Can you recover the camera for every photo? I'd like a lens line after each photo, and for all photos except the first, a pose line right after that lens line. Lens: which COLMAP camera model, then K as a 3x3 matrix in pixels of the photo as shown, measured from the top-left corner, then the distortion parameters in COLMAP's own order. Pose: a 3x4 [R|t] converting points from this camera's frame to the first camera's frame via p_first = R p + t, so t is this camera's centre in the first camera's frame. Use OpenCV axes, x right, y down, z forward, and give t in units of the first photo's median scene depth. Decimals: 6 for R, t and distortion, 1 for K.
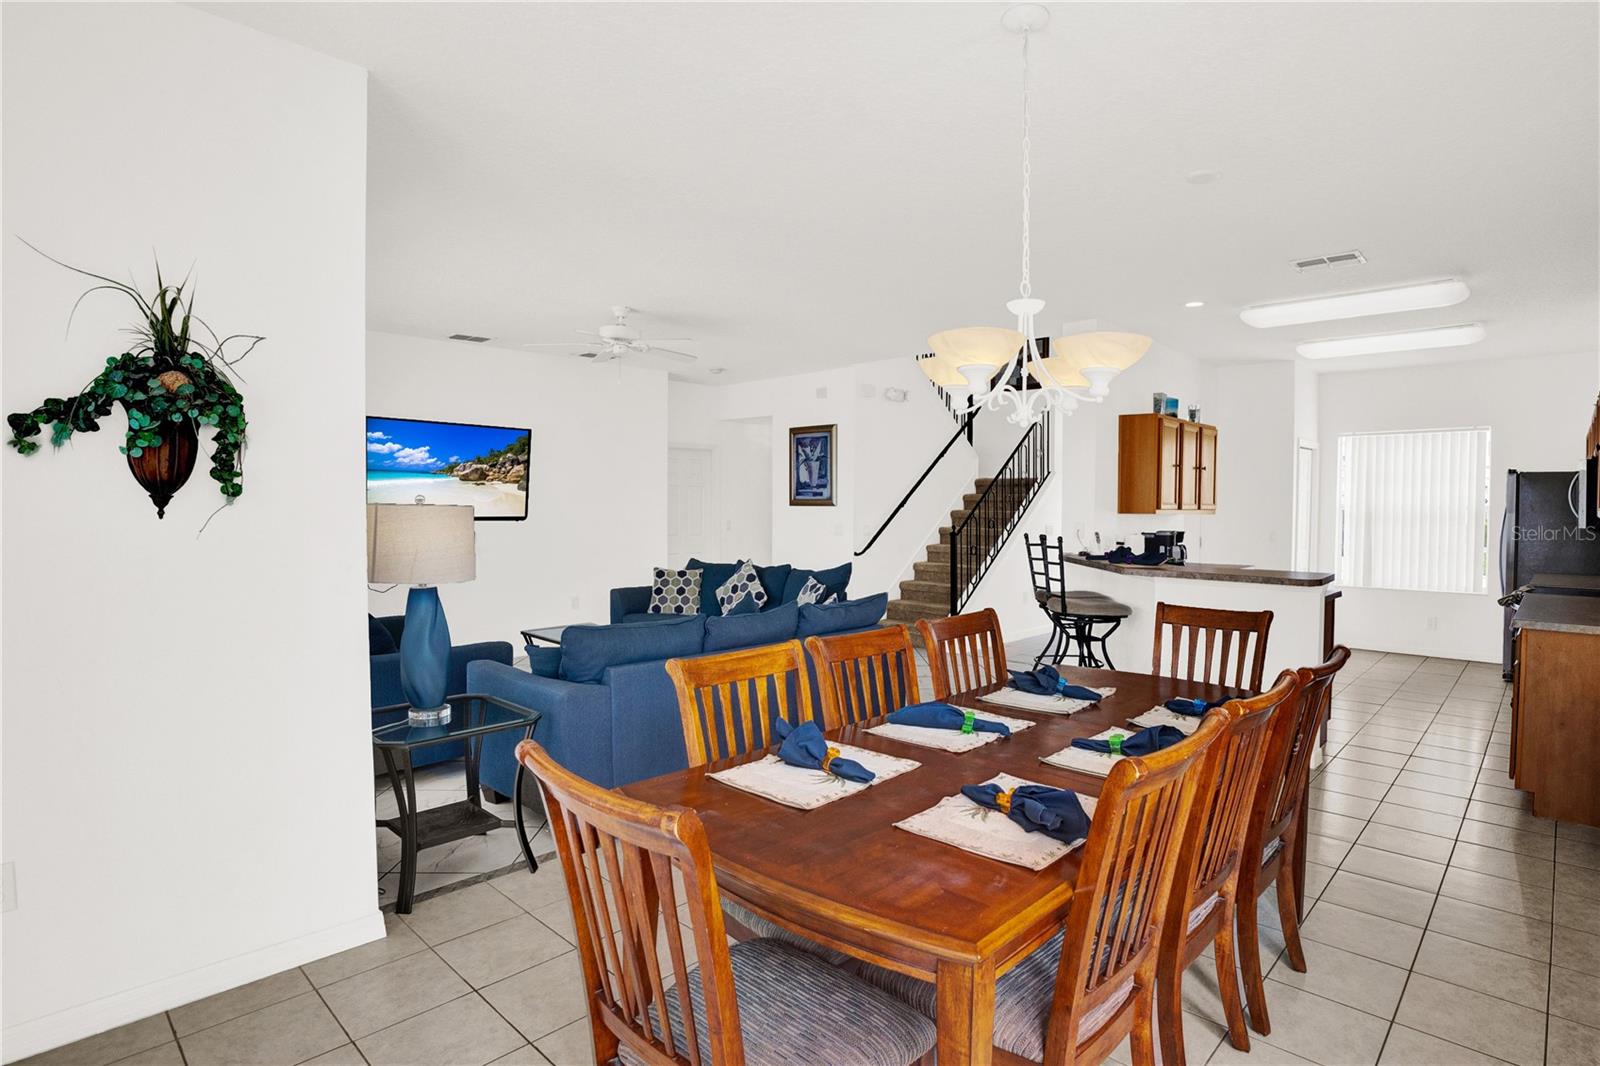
lens RADIAL K [[912.2, 0, 779.1], [0, 912.2, 517.3], [0, 0, 1]] dist [-0.036038, 0.004384]
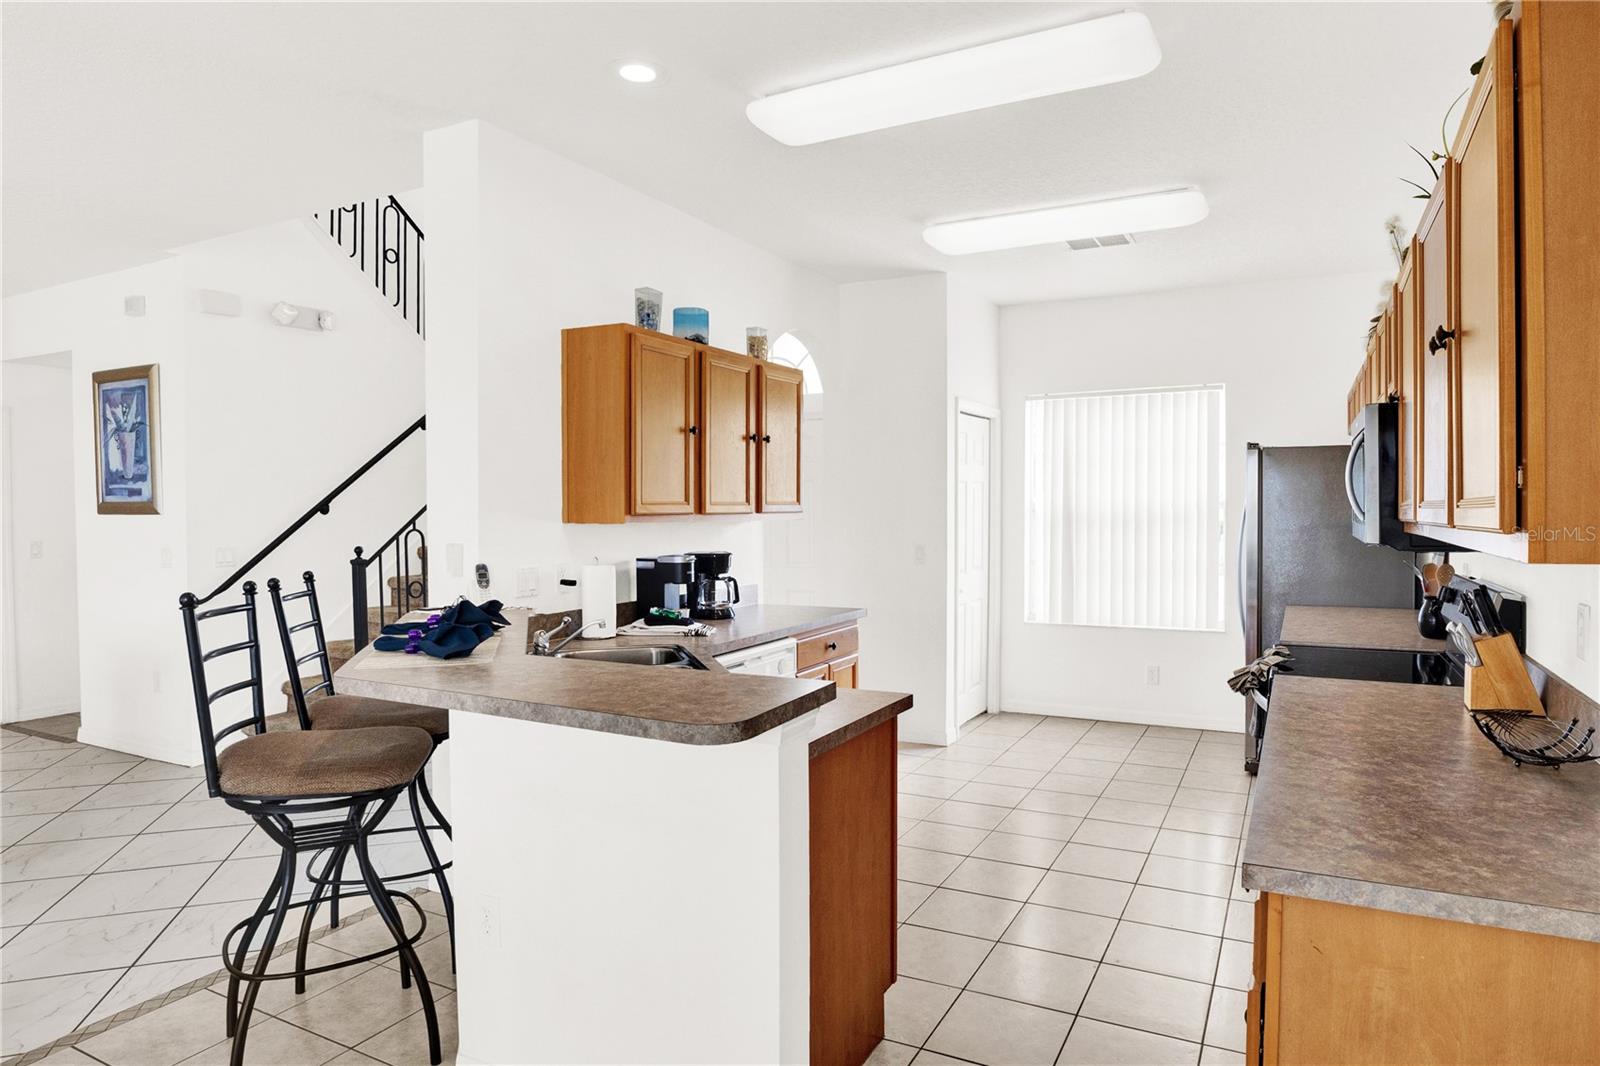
lens RADIAL K [[1000.2, 0, 789.8], [0, 1000.2, 515.6], [0, 0, 1]] dist [-0.014037, -0.003074]
pose [[0.969960, -0.013518, 0.242888, 0.284078], [0.015064, 0.999876, -0.004506, -0.003284], [-0.242797, 0.008030, 0.970044, 0.338070]]
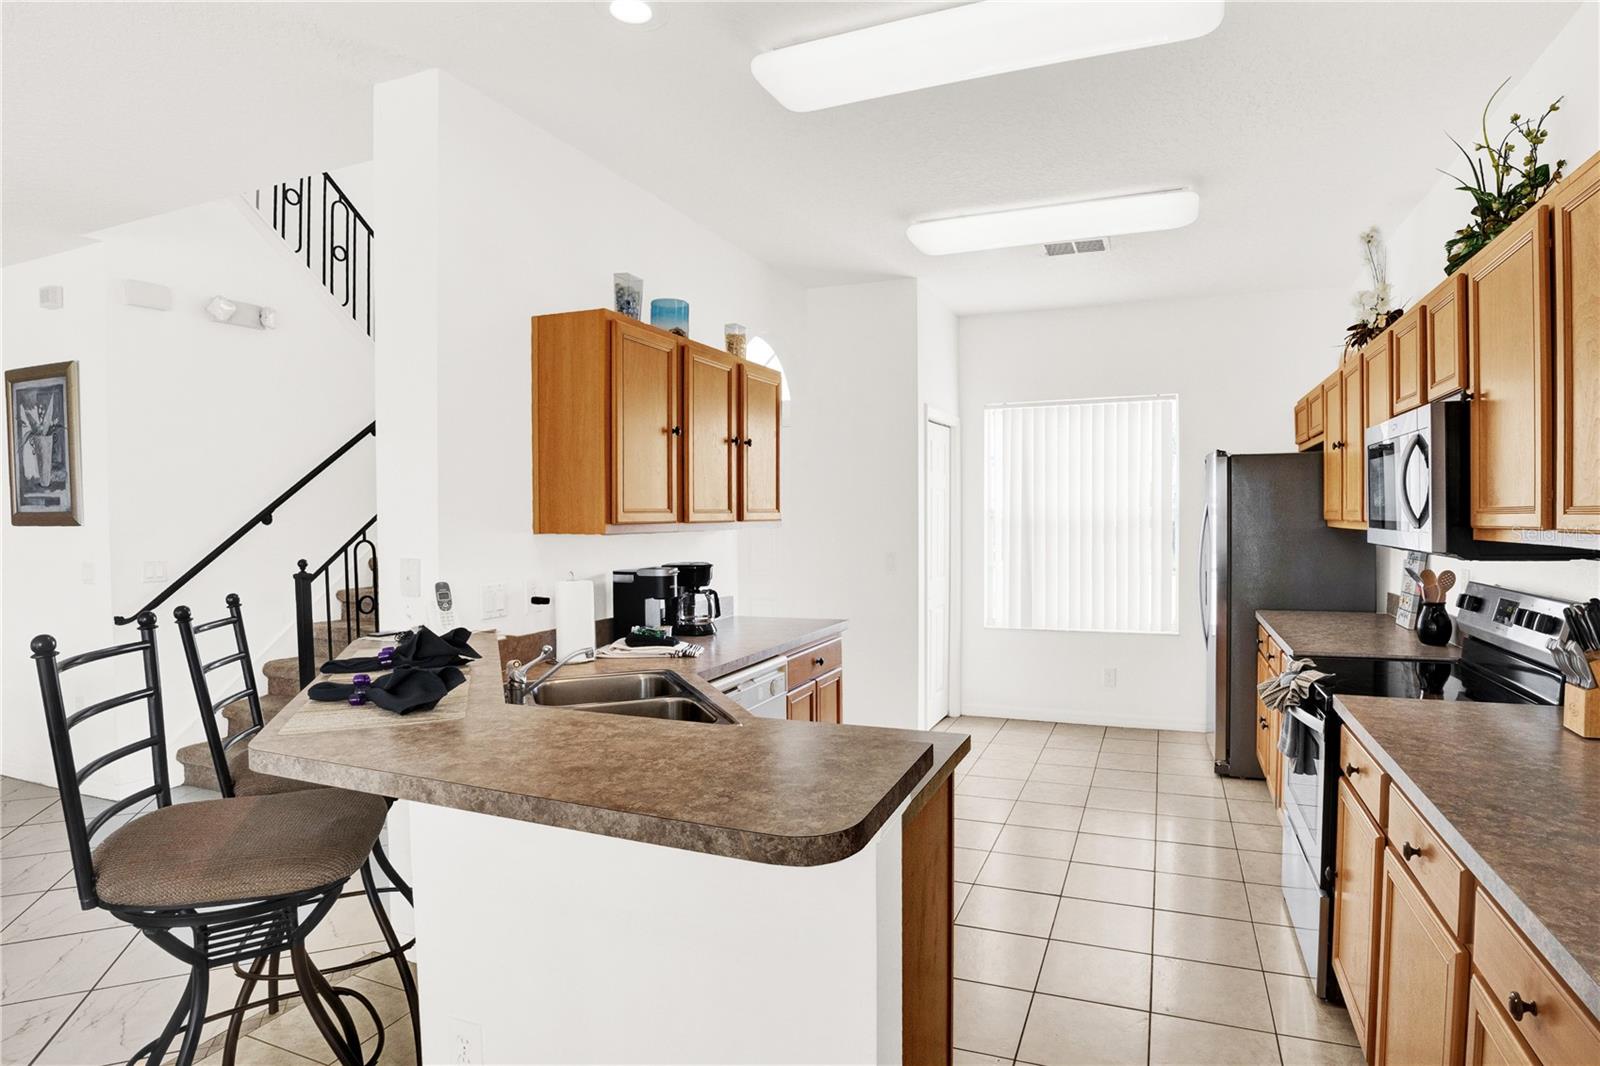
lens RADIAL K [[909.6, 0, 798.8], [0, 909.6, 524.1], [0, 0, 1]] dist [-0.048483, 0.005727]
pose [[0.944706, -0.018399, 0.327403, 0.276120], [0.019993, 0.999799, -0.001503, -0.004602], [-0.327310, 0.007966, 0.944884, 0.419115]]
